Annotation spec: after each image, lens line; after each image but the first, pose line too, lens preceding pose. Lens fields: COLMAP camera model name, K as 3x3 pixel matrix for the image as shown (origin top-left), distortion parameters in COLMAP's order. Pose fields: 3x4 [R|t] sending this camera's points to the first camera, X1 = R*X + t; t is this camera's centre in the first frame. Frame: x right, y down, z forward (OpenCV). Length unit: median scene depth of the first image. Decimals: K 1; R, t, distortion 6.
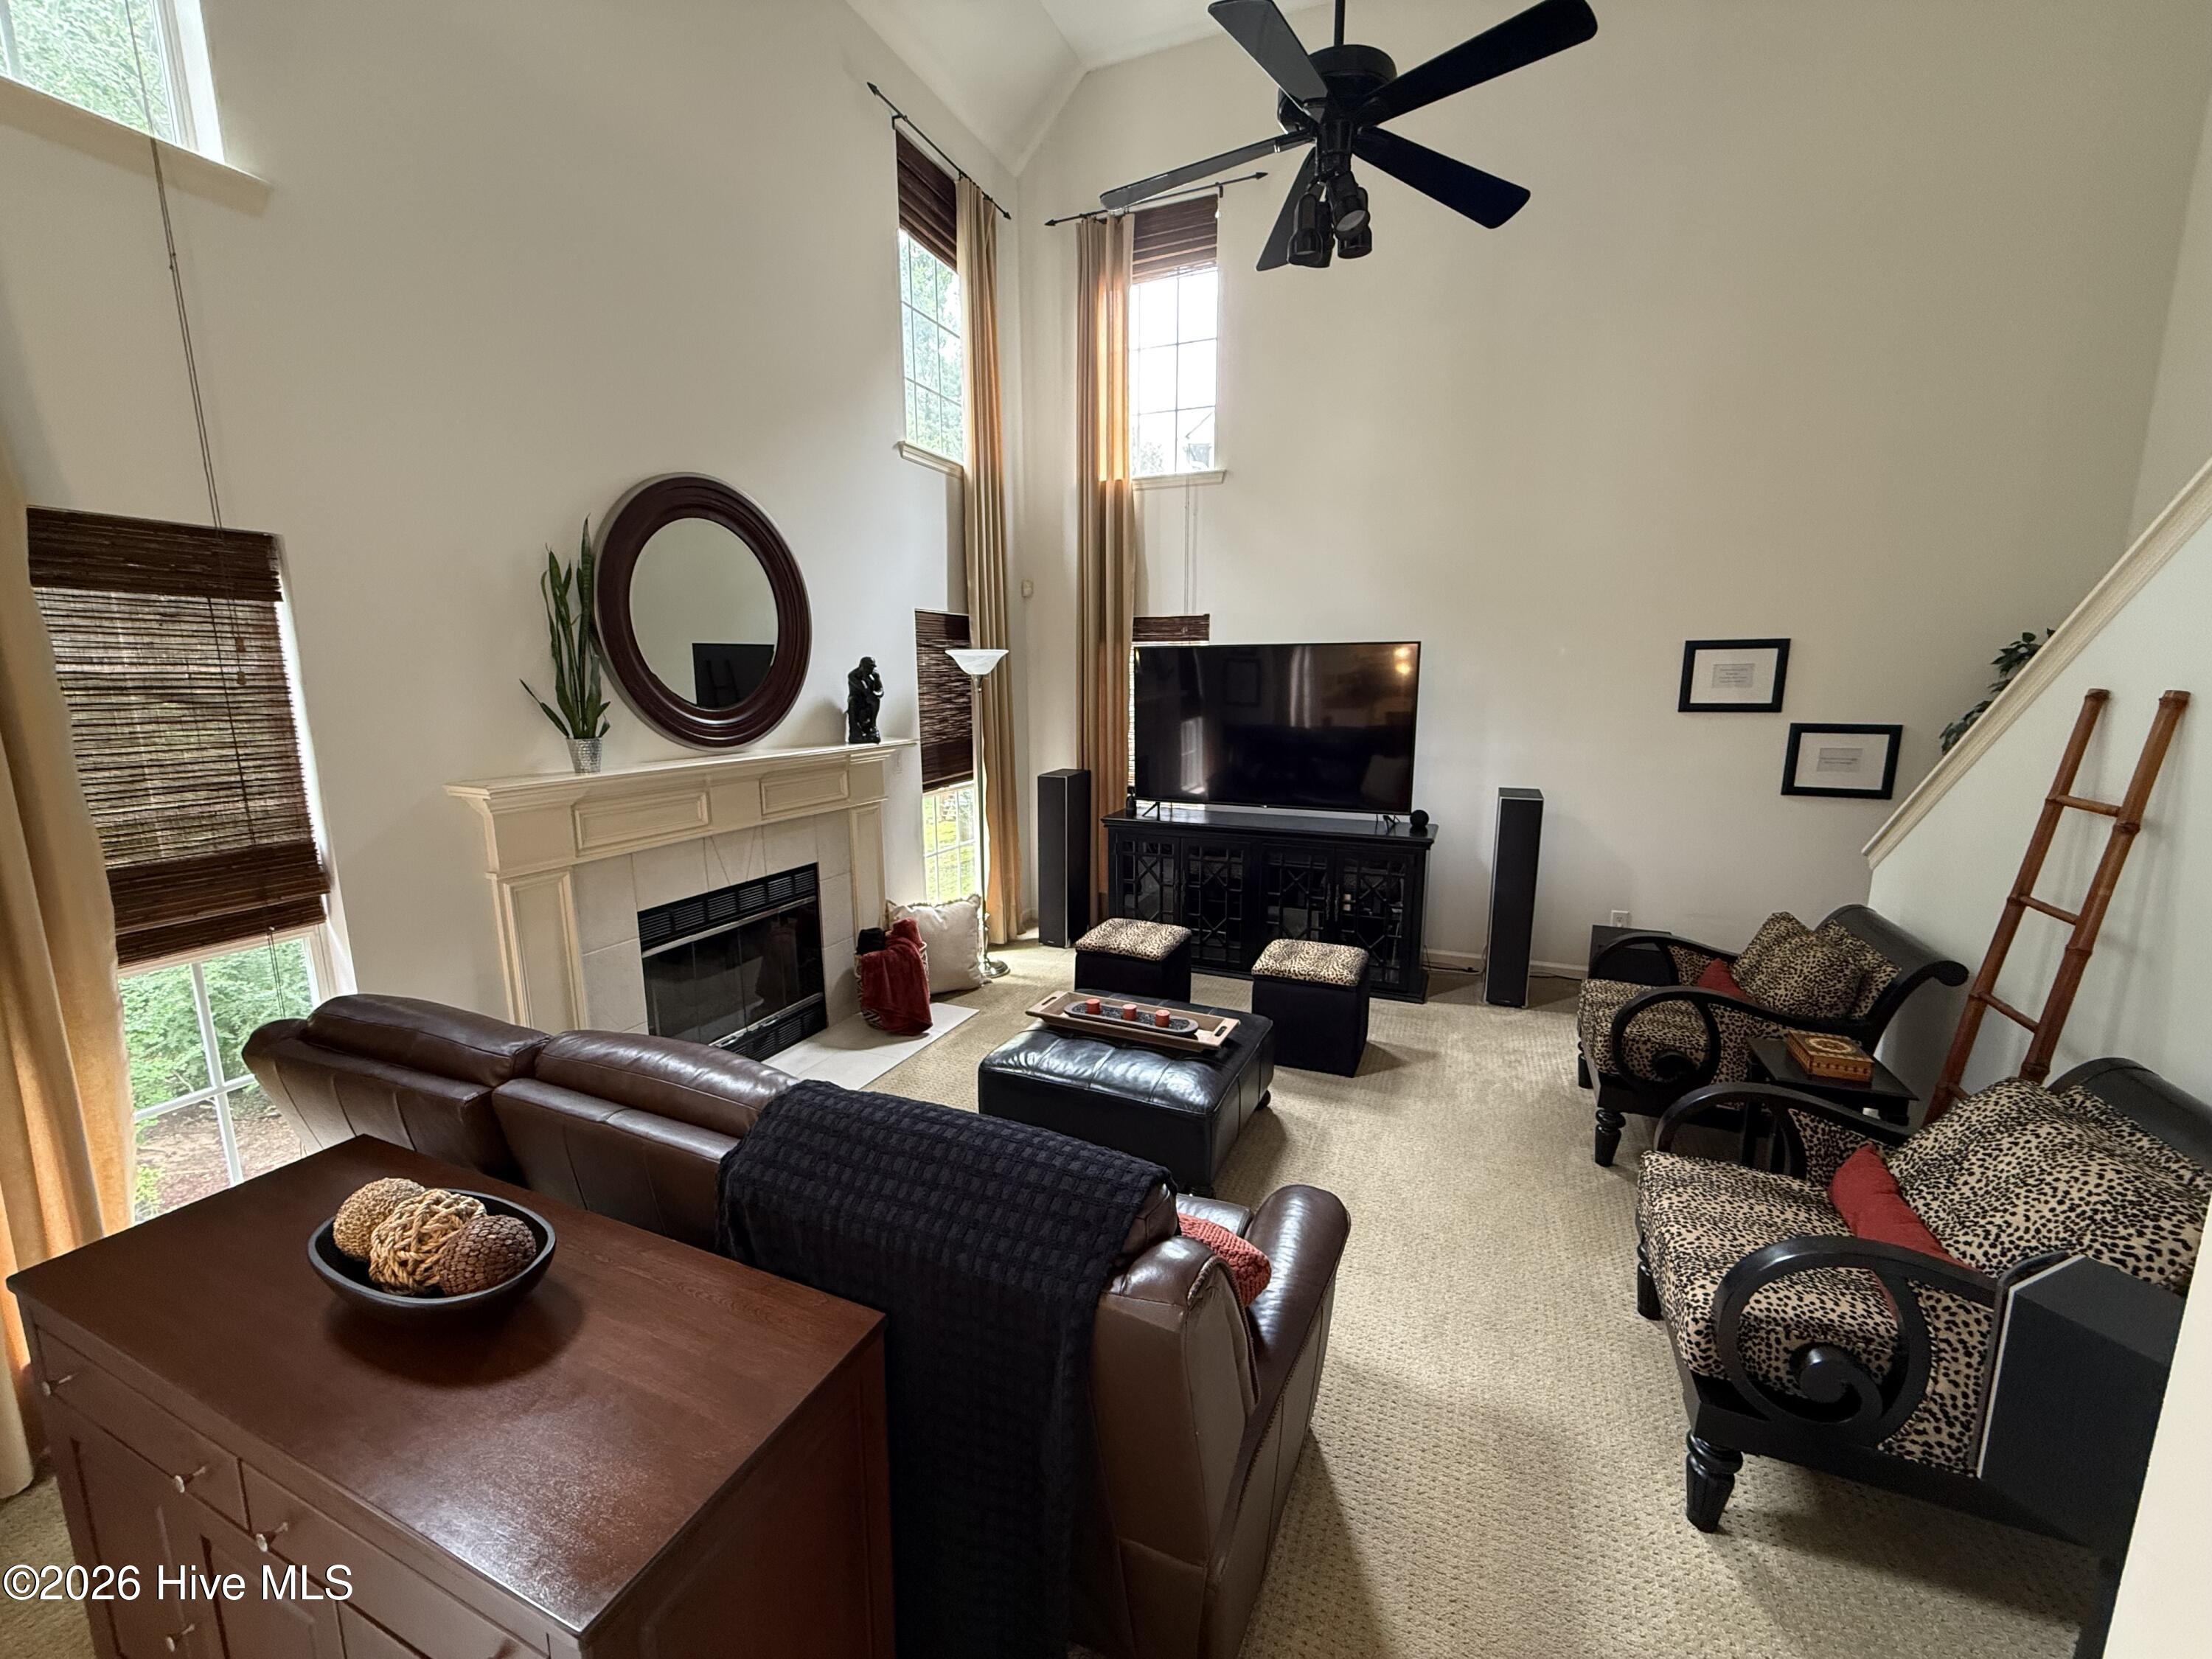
lens RADIAL K [[877.5, 0, 1102.3], [0, 877.5, 831.3], [0, 0, 1]] dist [-0.001201, 0.000577]
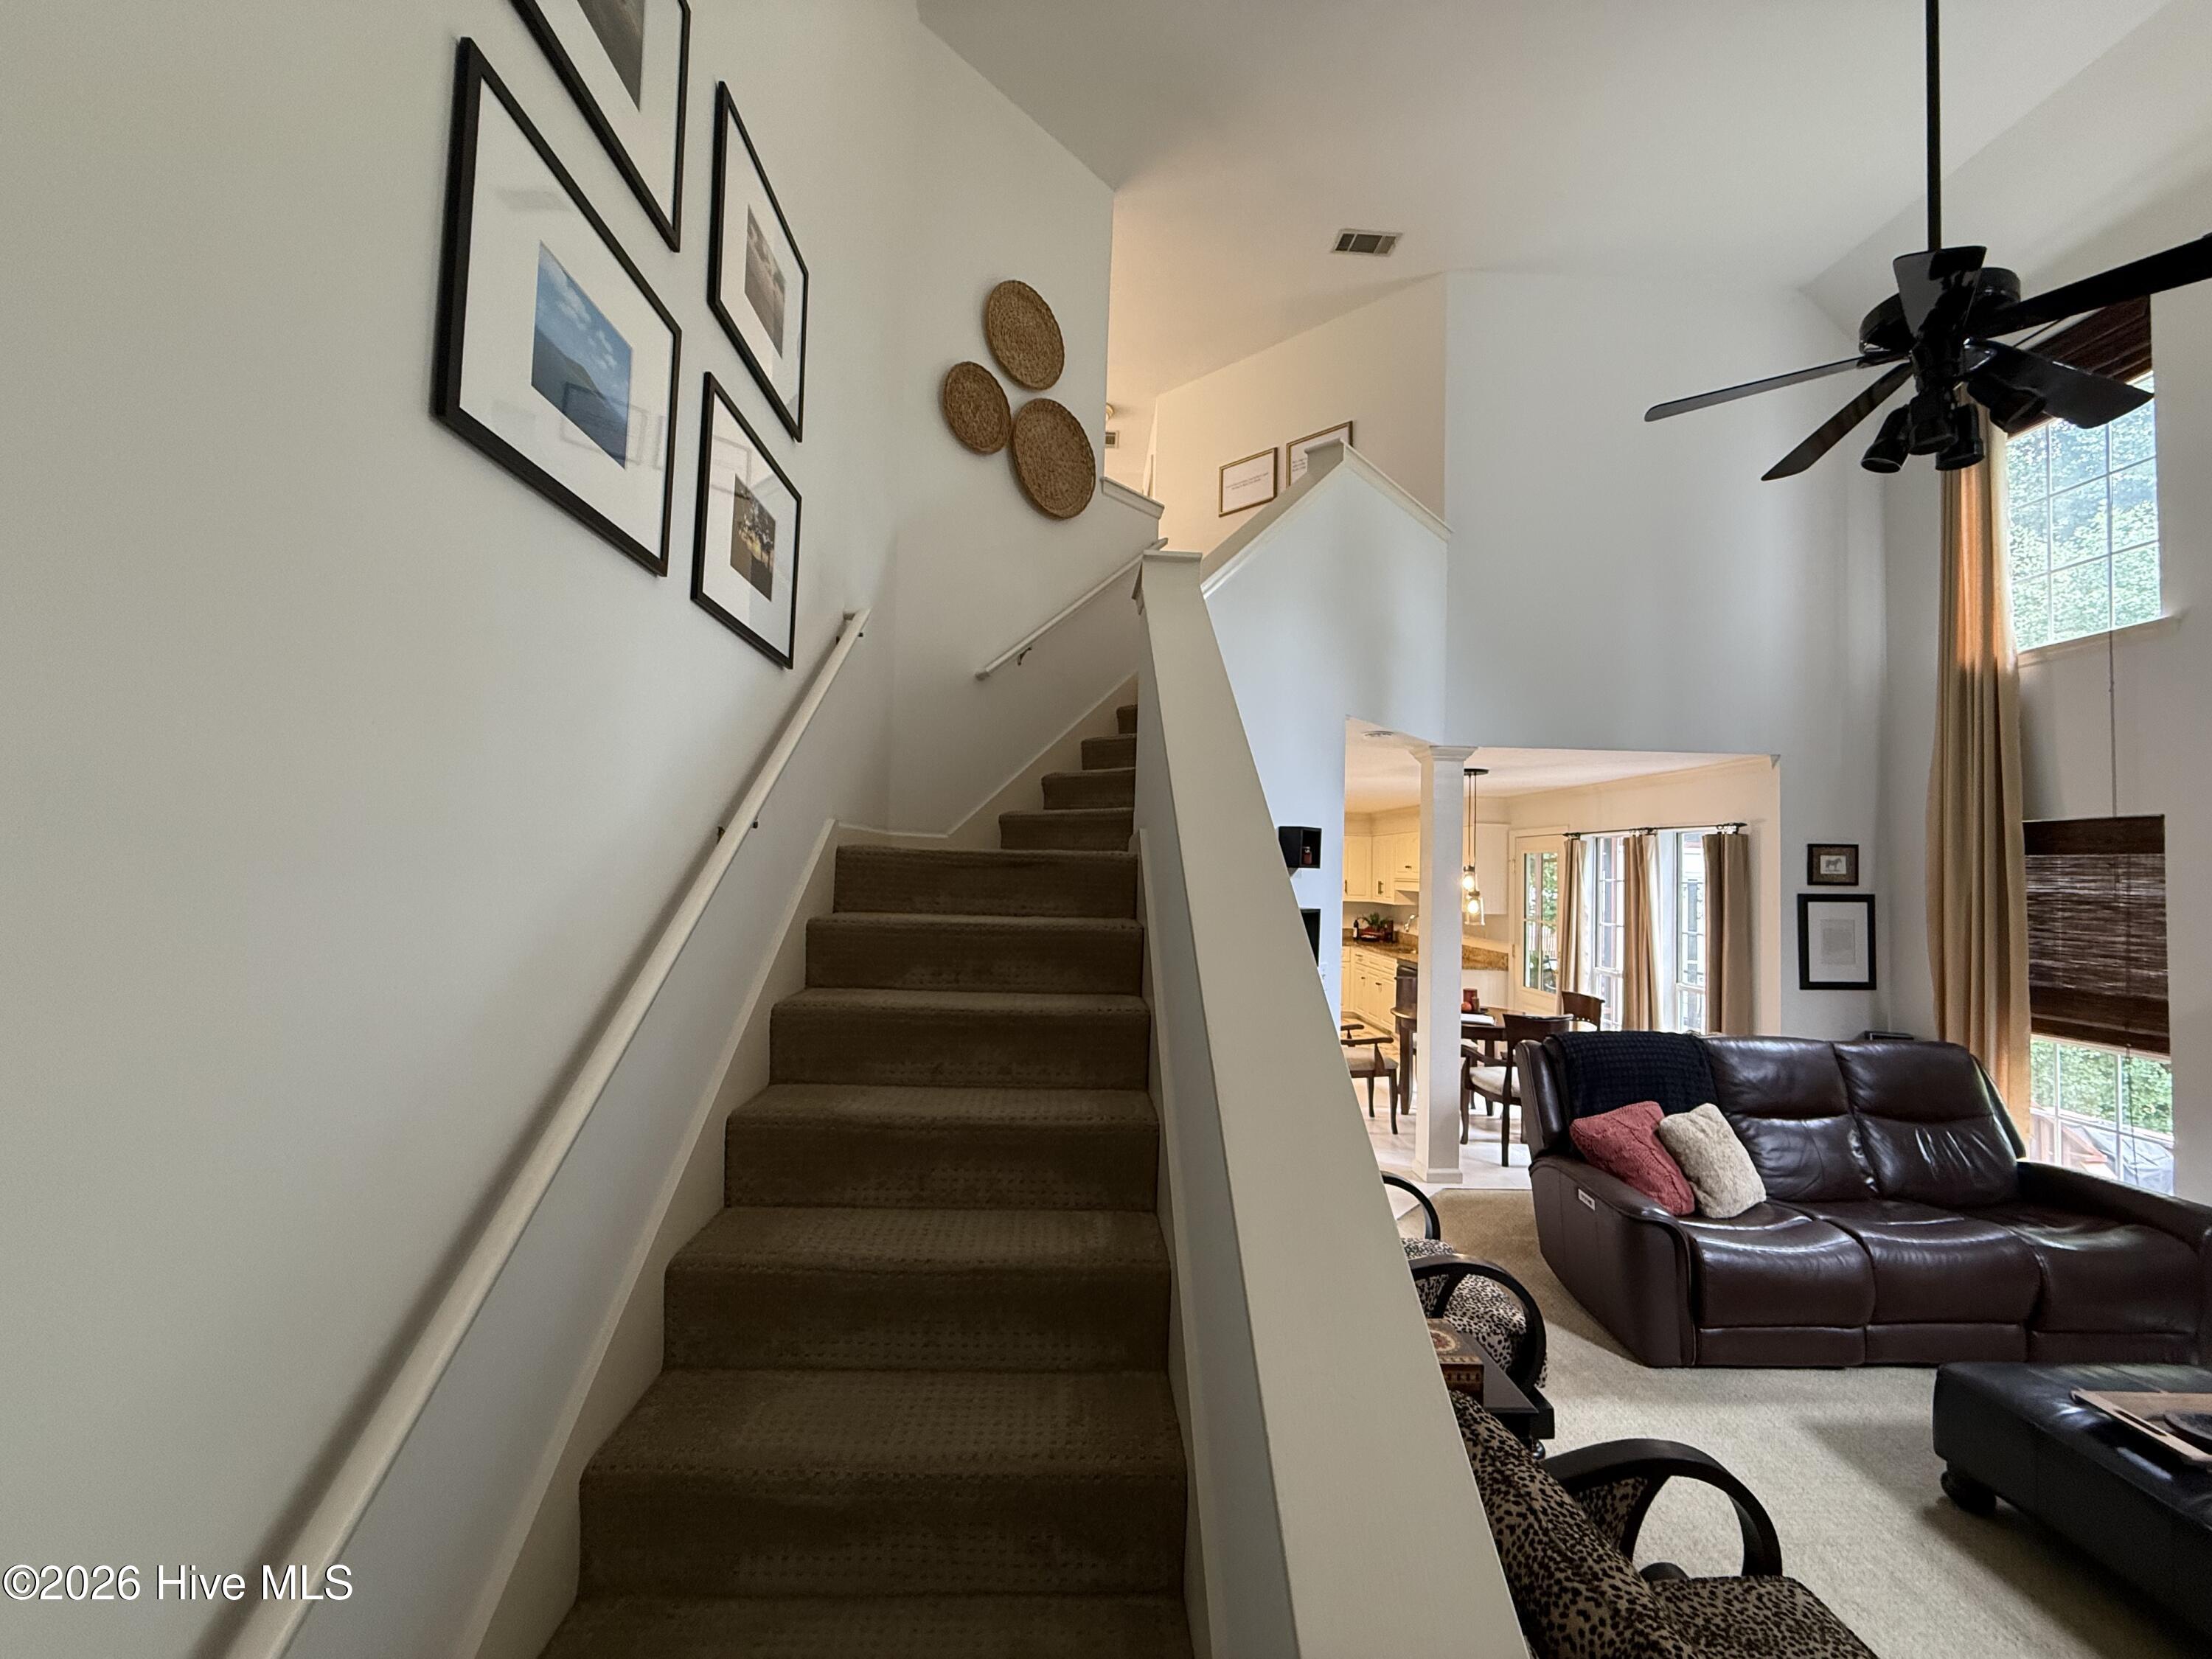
lens RADIAL K [[877.5, 0, 1101.0], [0, 877.5, 831.3], [0, 0, 1]] dist [-0.001201, 0.000577]
pose [[-0.905932, -0.042892, -0.421245, 0.863156], [-0.100665, 0.988149, 0.115876, -0.159933], [0.411283, 0.147381, -0.899514, 0.904326]]
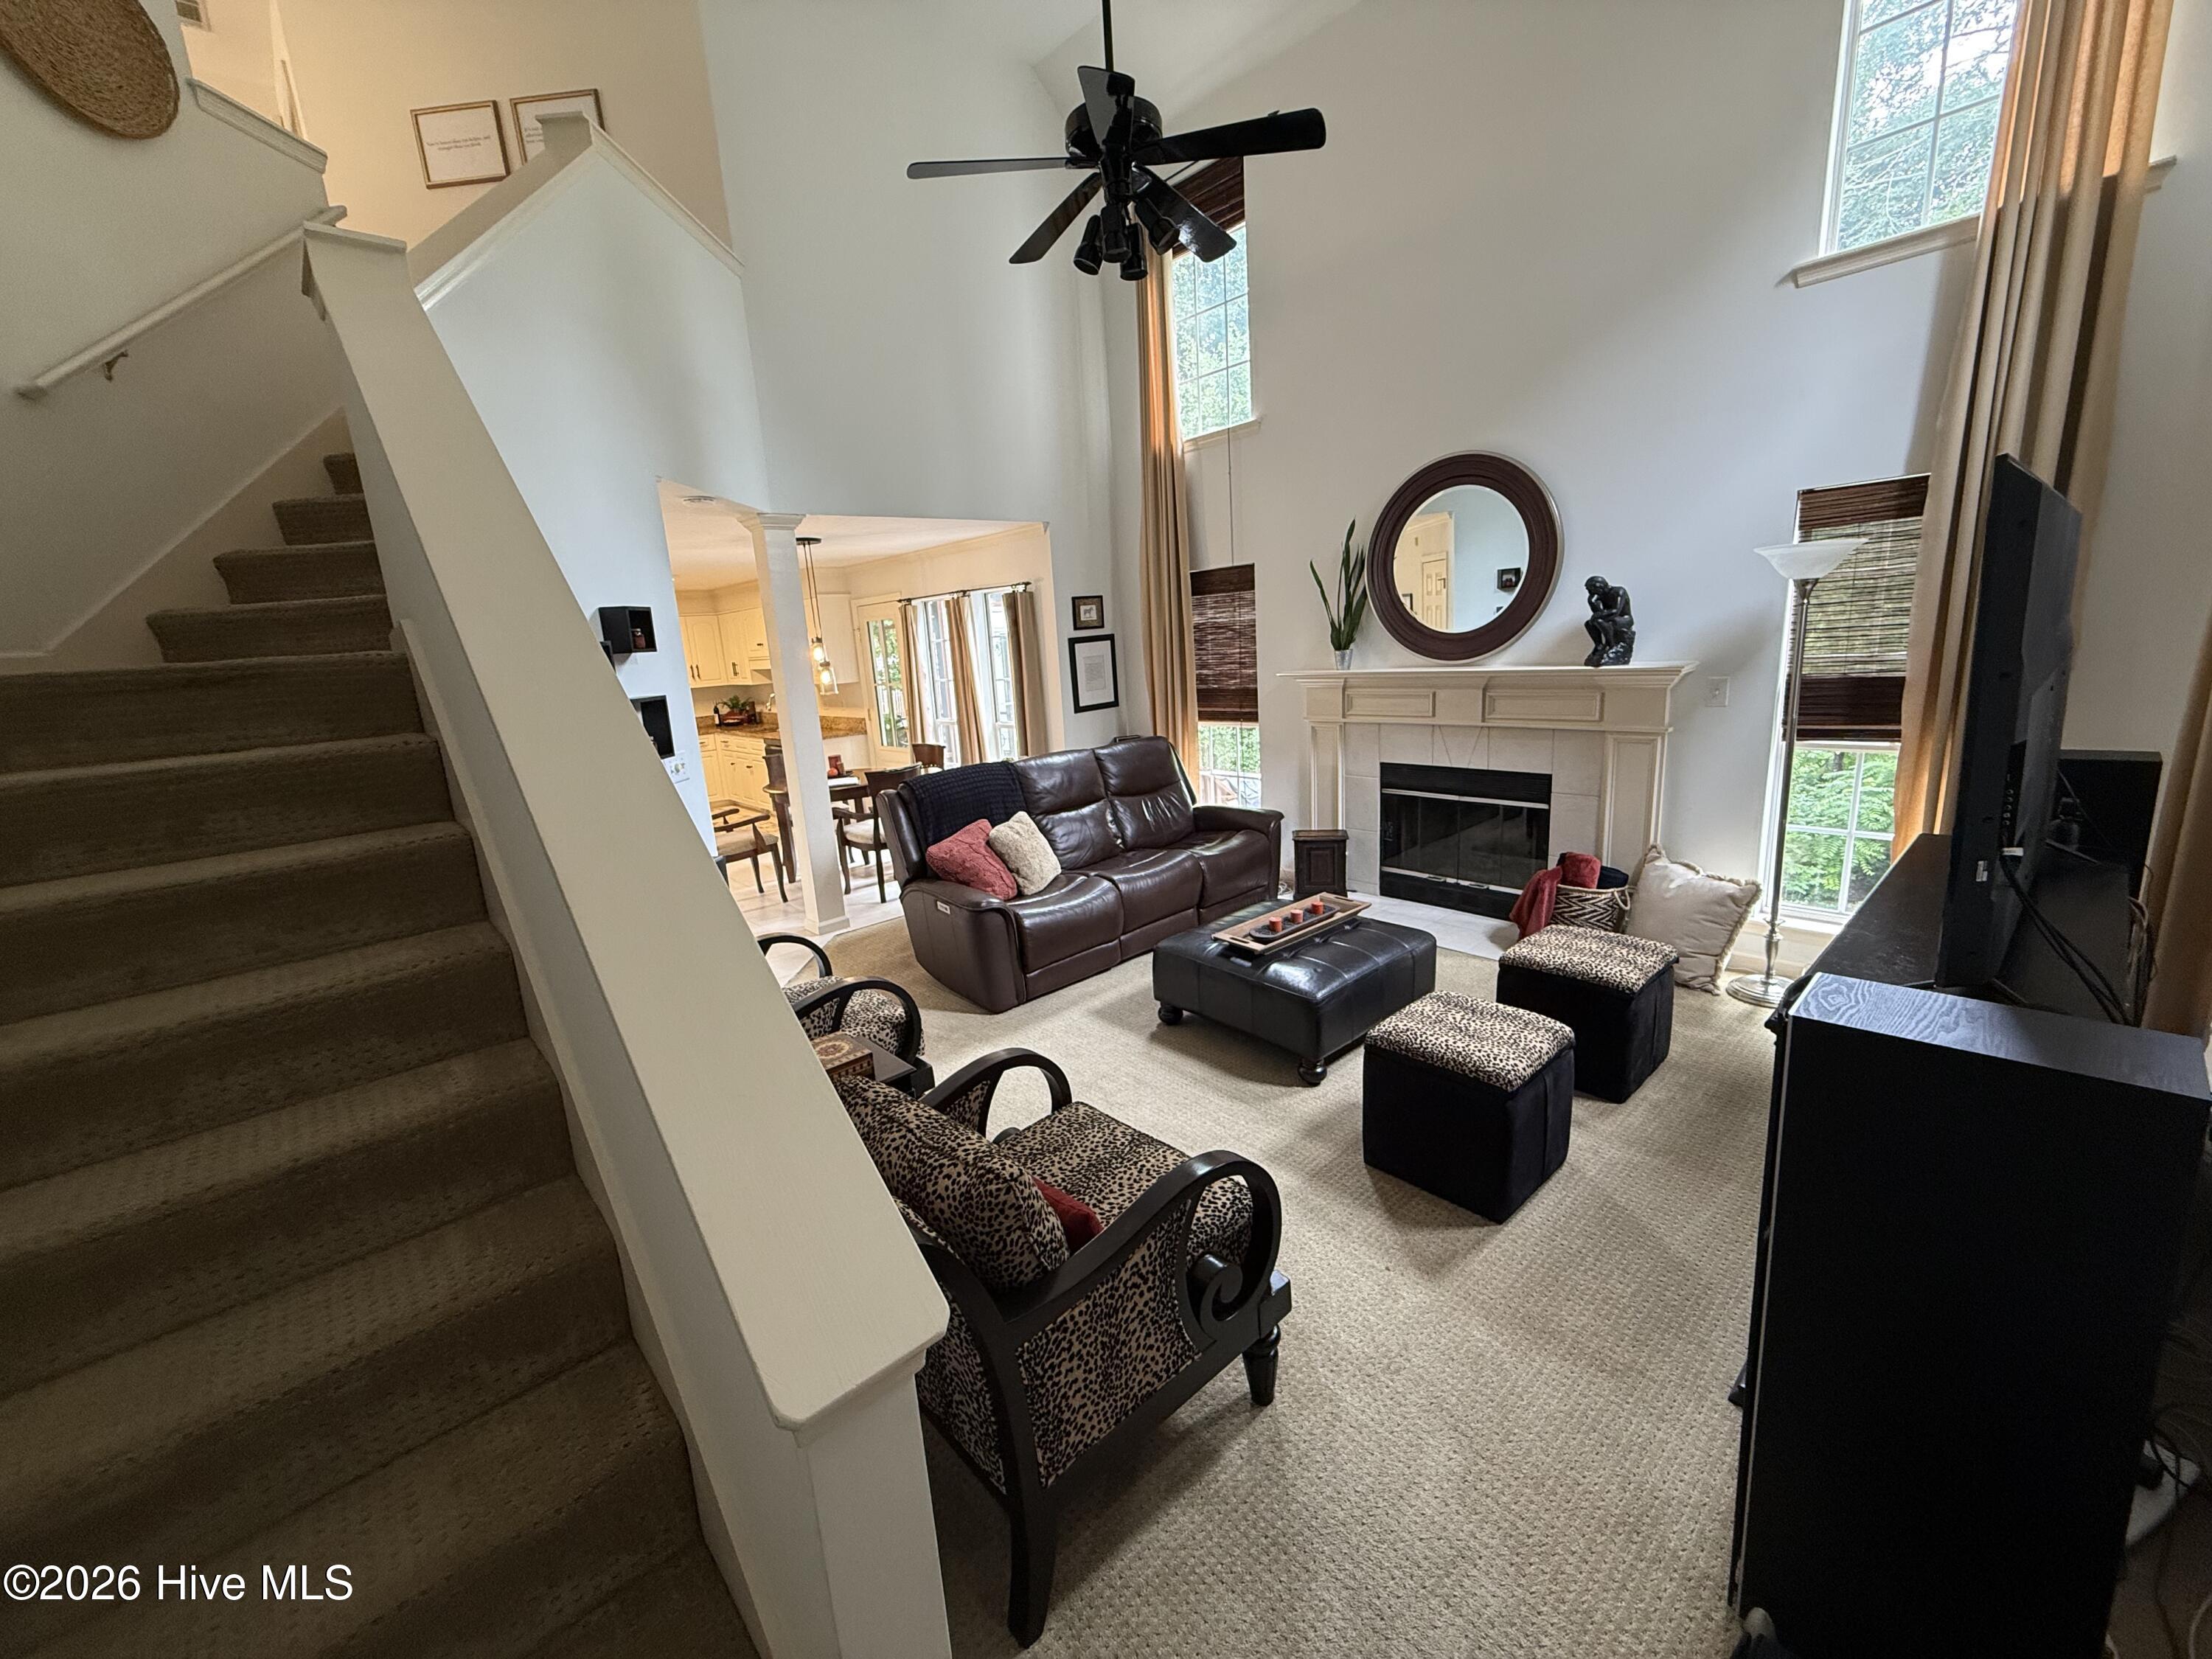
lens RADIAL K [[877.5, 0, 1098.6], [0, 877.5, 829.6], [0, 0, 1]] dist [-0.001201, 0.000577]
pose [[-0.426485, 0.223561, -0.876431, 0.870028], [-0.092137, 0.953195, 0.287977, -0.158482], [0.899789, 0.203570, -0.385925, 0.928761]]
